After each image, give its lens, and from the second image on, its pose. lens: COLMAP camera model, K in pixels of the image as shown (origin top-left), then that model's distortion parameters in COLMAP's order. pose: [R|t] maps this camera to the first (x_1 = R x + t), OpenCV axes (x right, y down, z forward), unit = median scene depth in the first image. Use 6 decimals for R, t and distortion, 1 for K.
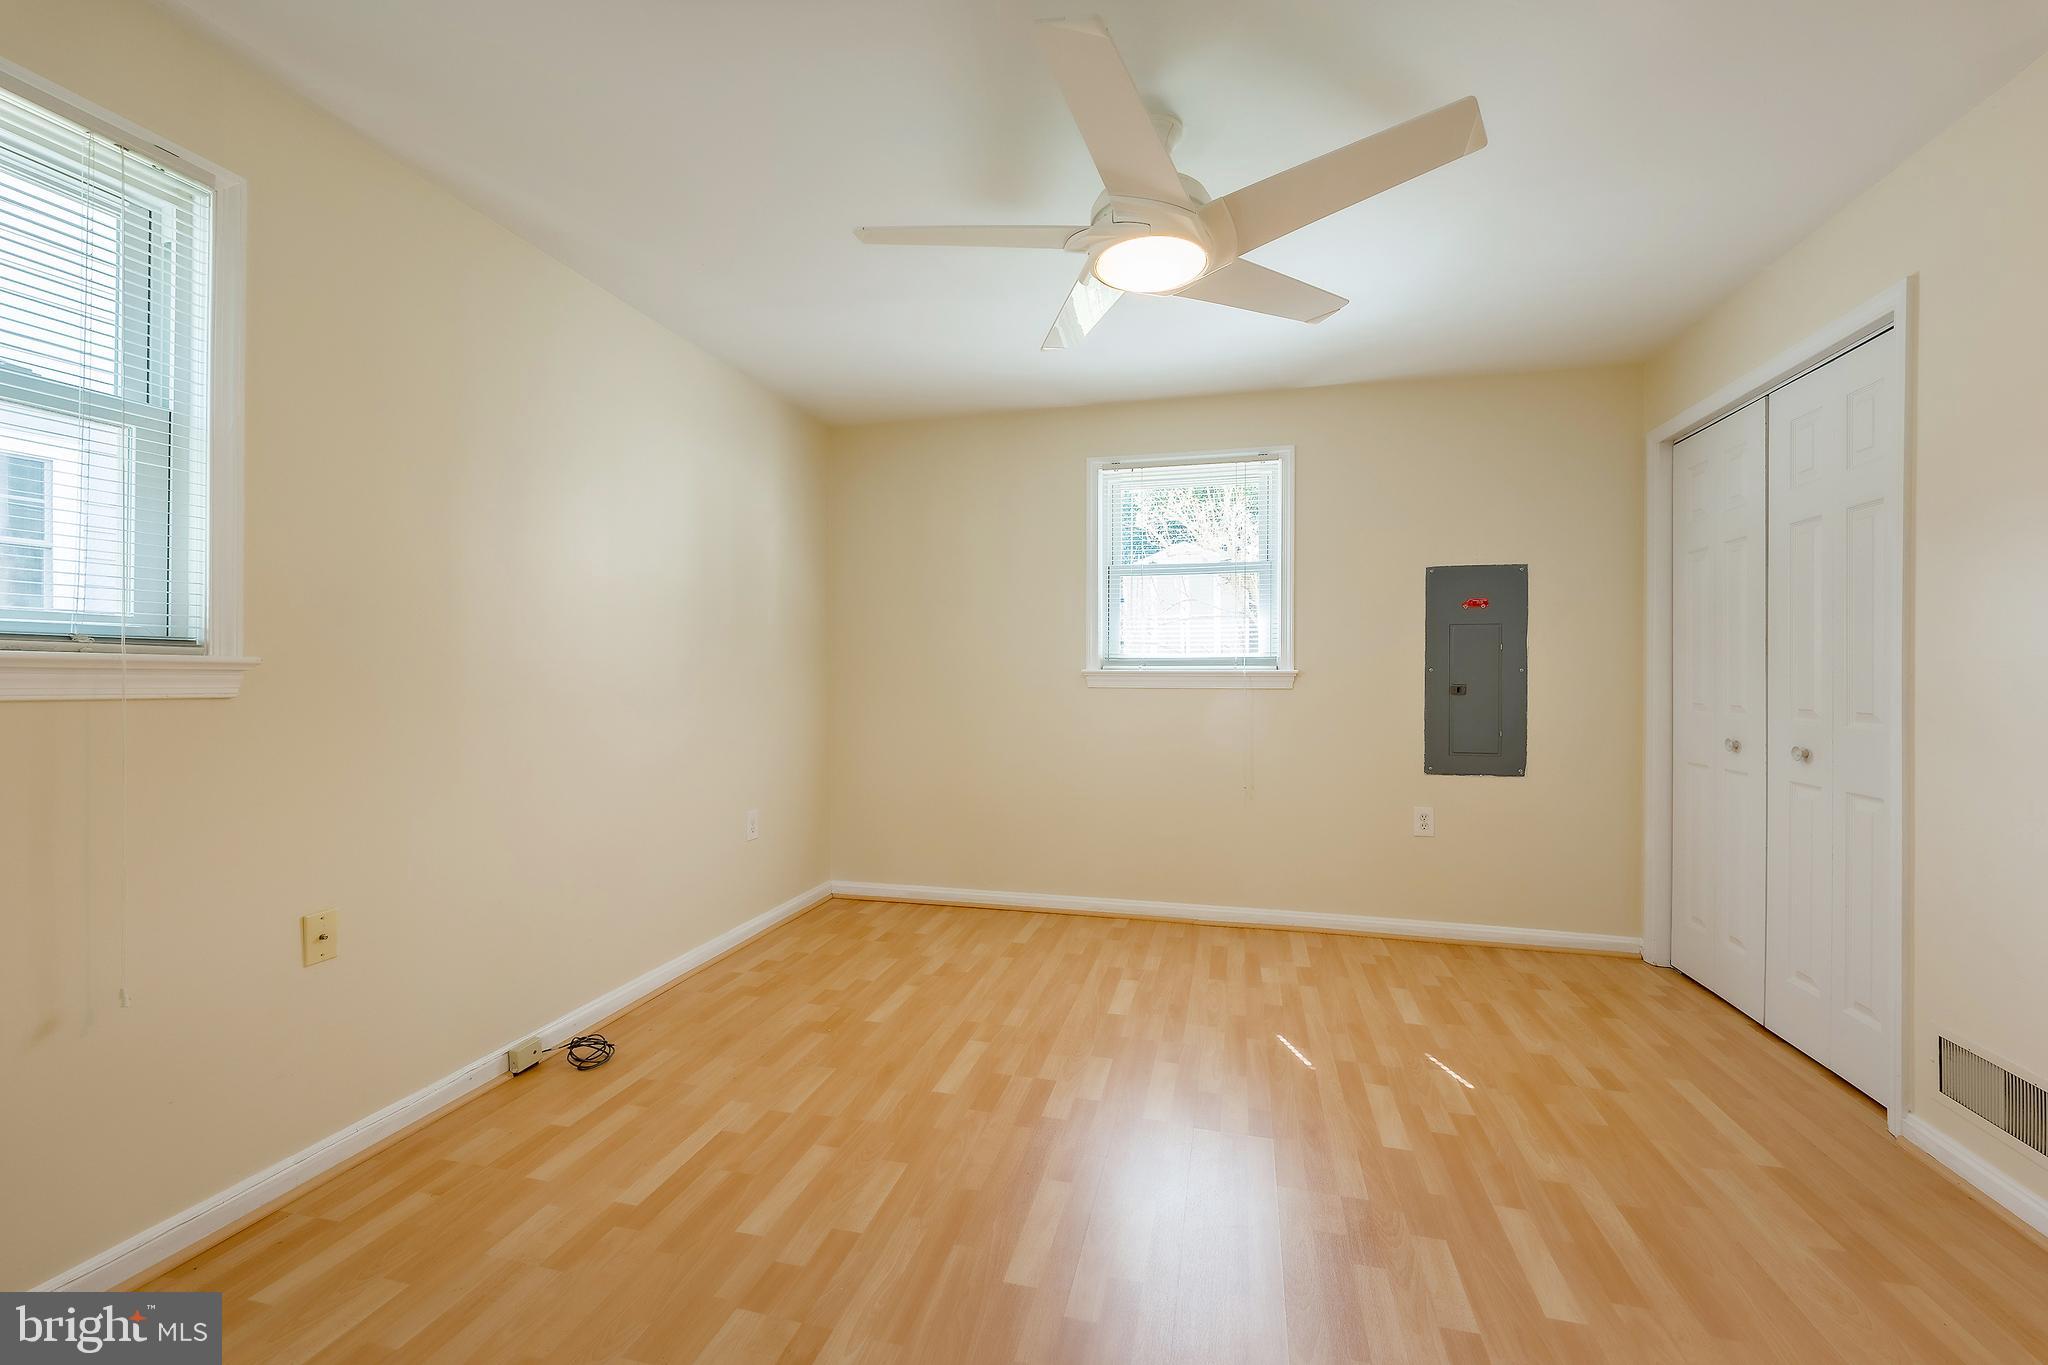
lens RADIAL K [[856.8, 0, 1019.0], [0, 856.8, 675.1], [0, 0, 1]] dist [-0.000041, 0.000059]
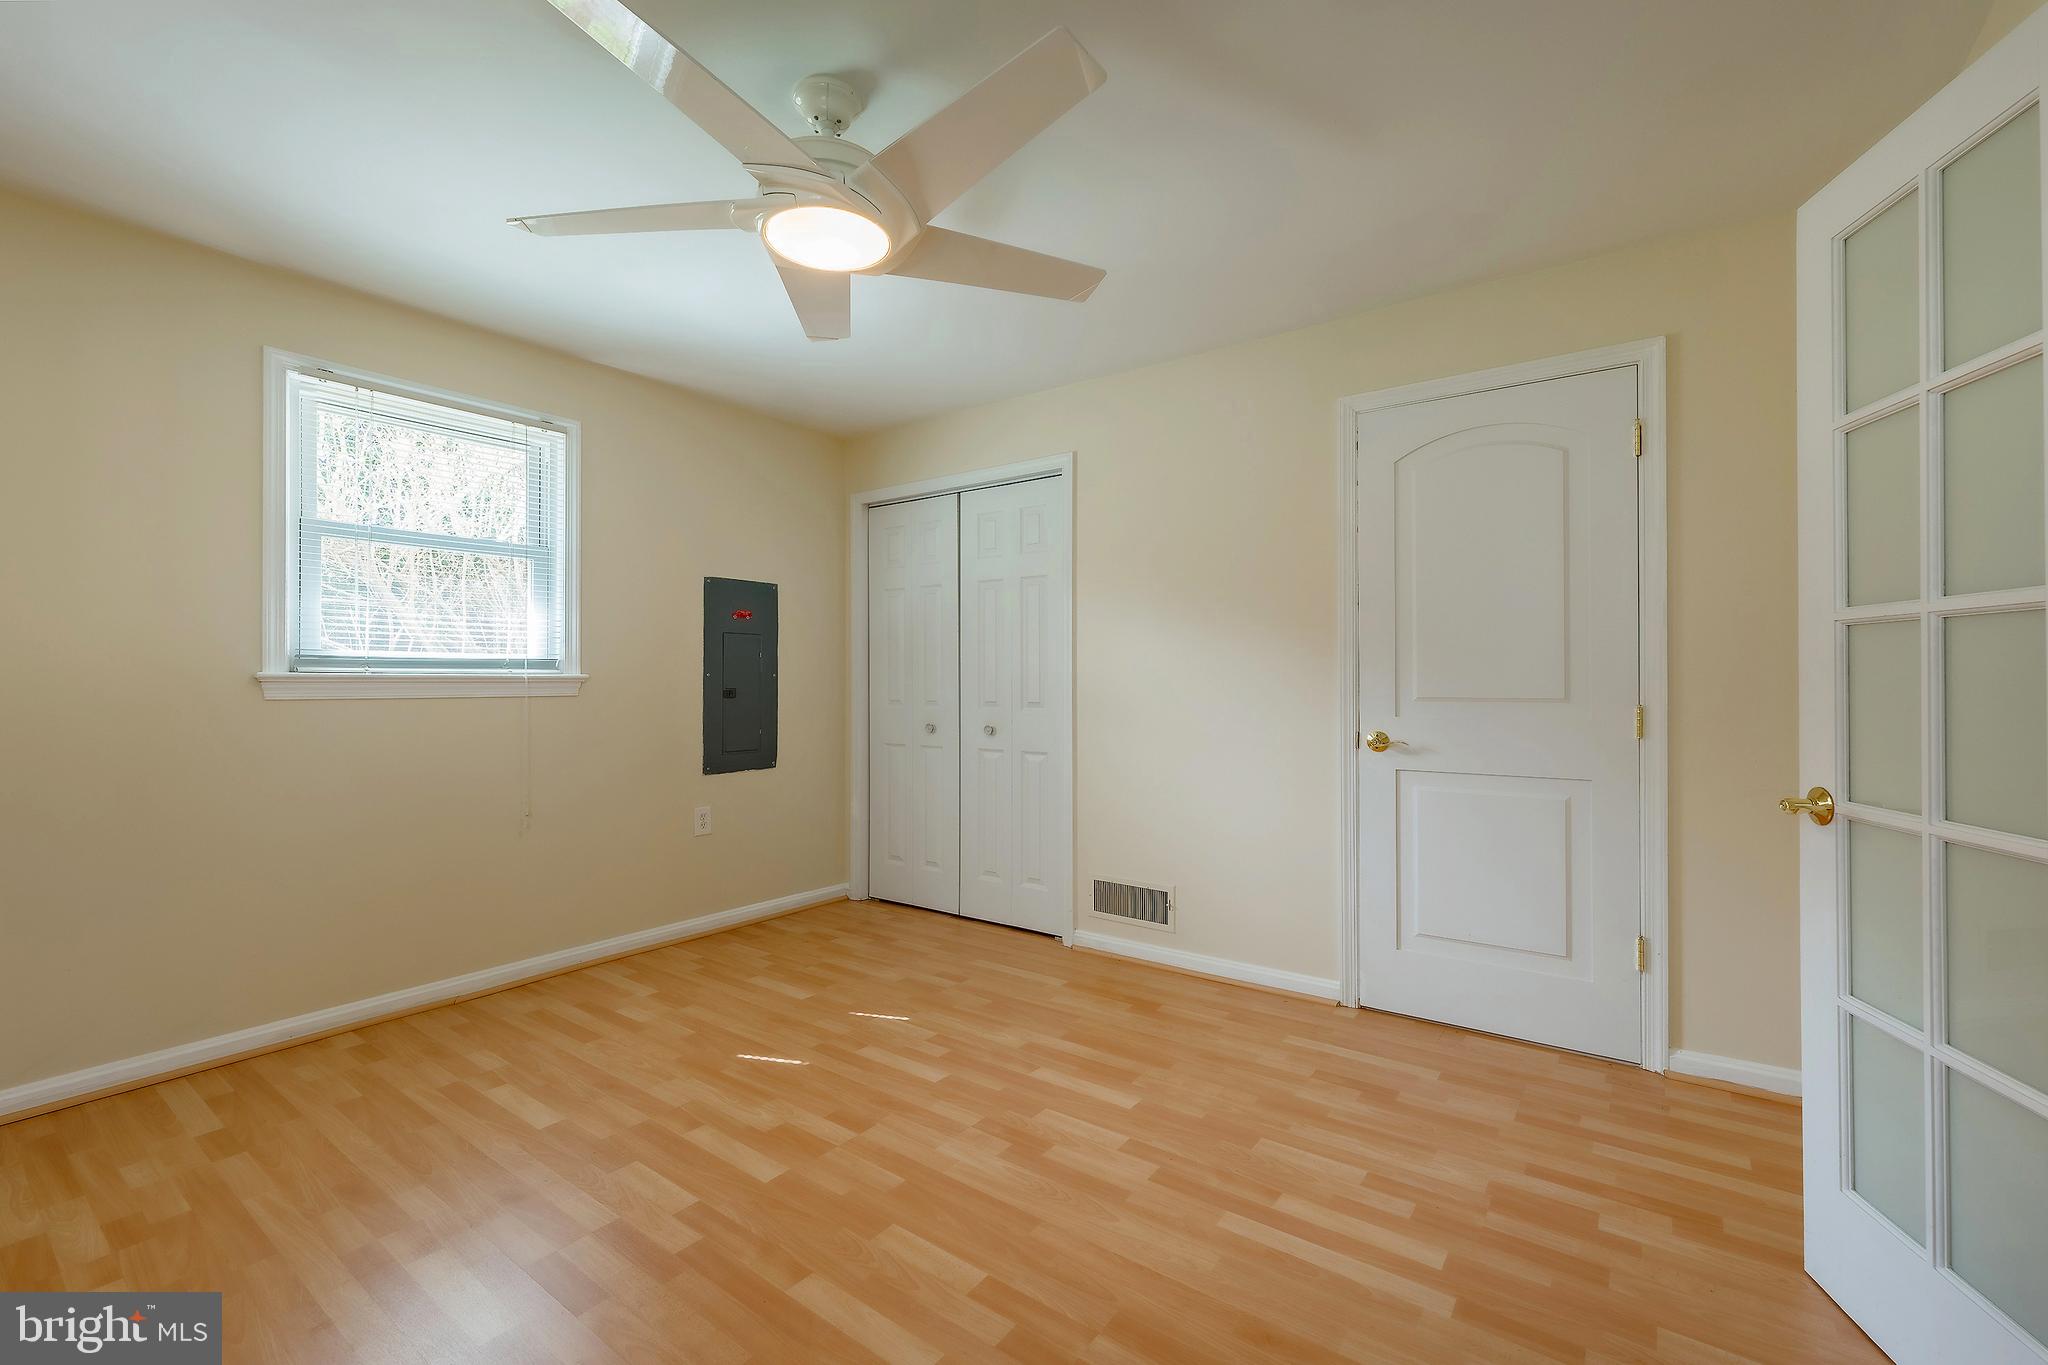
lens RADIAL K [[843.3, 0, 1030.7], [0, 843.3, 672.7], [0, 0, 1]] dist [-0.001244, -0.000185]
pose [[0.362967, 0.007607, 0.931771, -0.346973], [0.002069, 0.999958, -0.008970, 0.001184], [-0.931800, 0.005184, 0.362936, 0.264644]]
